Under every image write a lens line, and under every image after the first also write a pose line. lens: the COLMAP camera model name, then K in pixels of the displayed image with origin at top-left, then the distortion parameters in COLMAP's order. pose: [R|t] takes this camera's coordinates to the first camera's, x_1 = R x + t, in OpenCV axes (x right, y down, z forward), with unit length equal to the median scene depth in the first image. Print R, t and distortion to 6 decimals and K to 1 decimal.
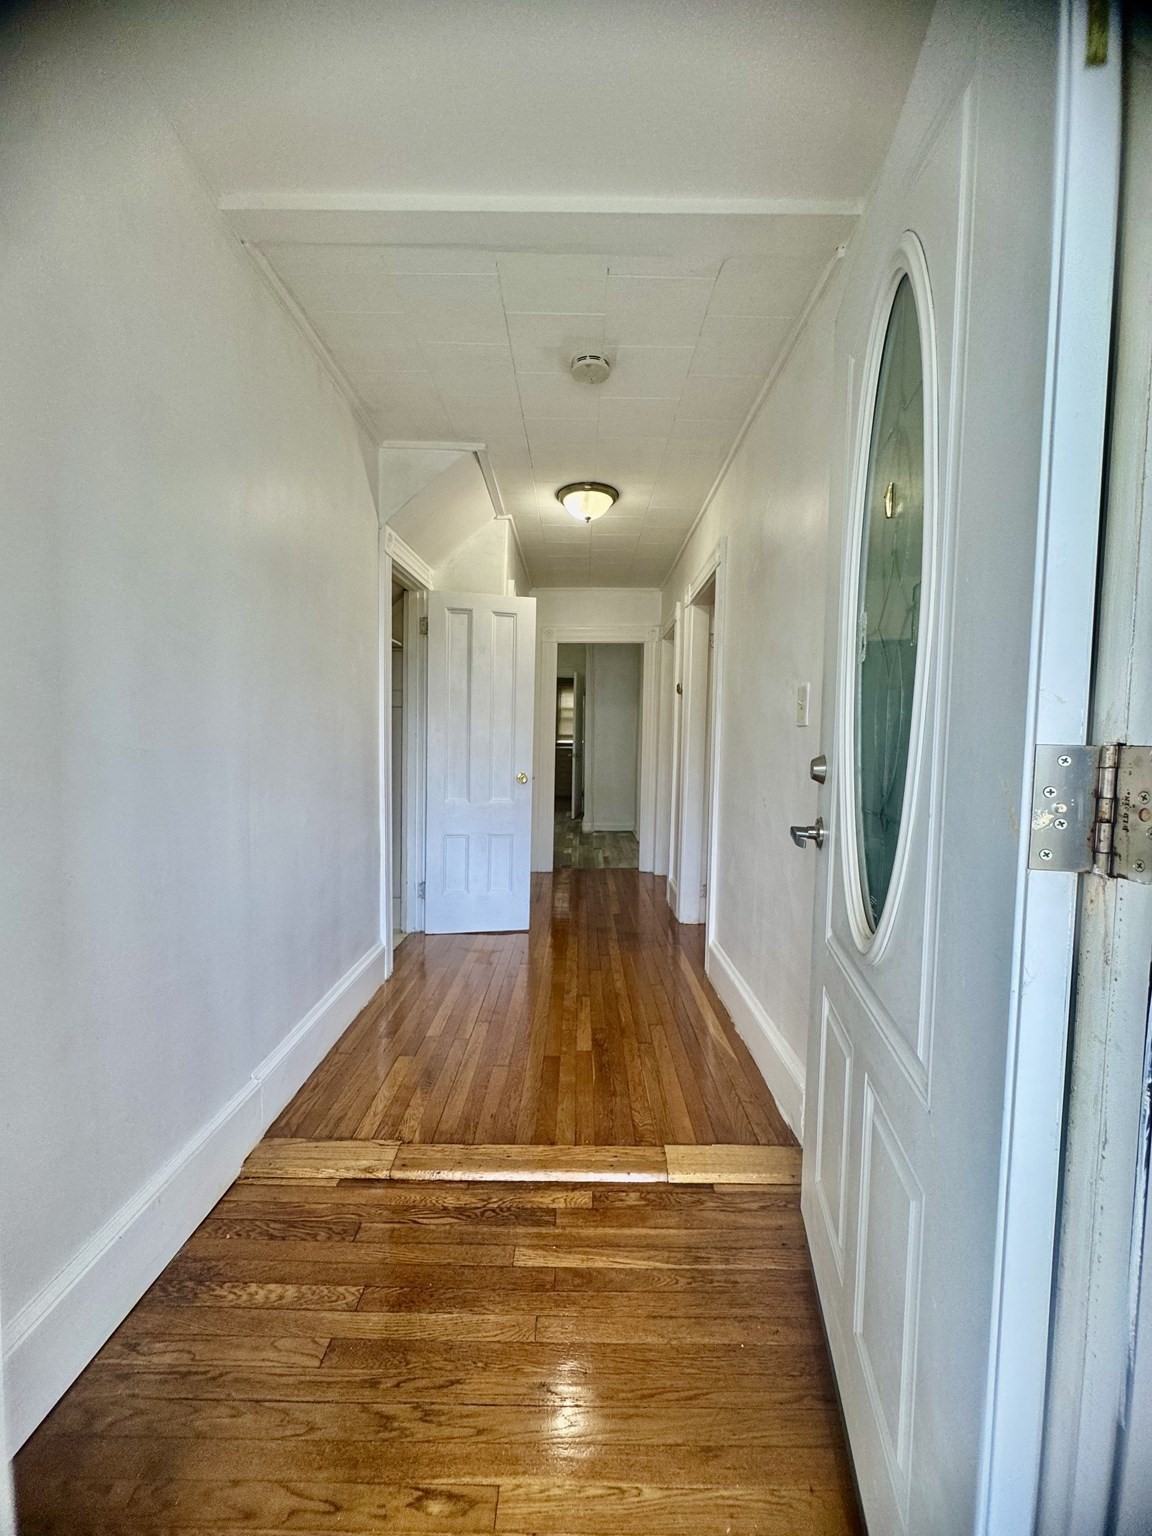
lens RADIAL K [[616.0, 0, 577.8], [0, 616.0, 769.9], [0, 0, 1]] dist [-0.004914, 0.000077]
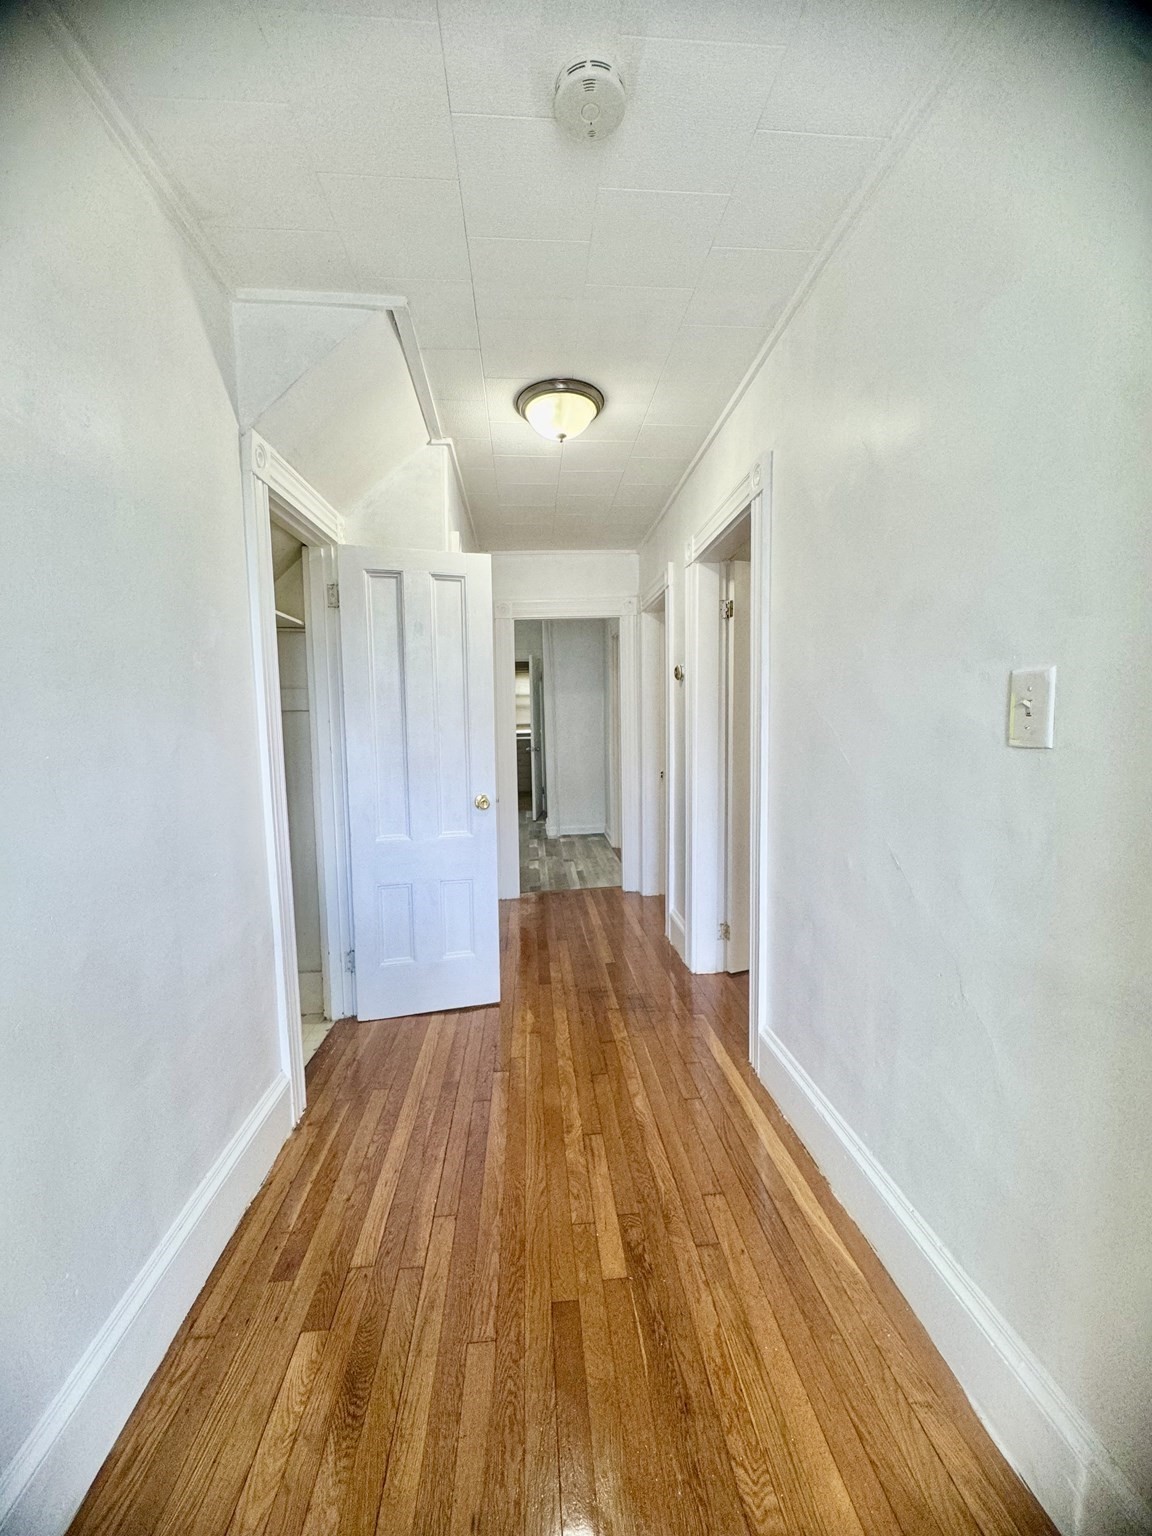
lens RADIAL K [[616.0, 0, 579.2], [0, 616.0, 770.8], [0, 0, 1]] dist [-0.004914, 0.000077]
pose [[0.995632, -0.041849, 0.083456, -0.037985], [0.039191, 0.998679, 0.033242, -0.047566], [-0.084737, -0.029826, 0.995957, 0.281013]]
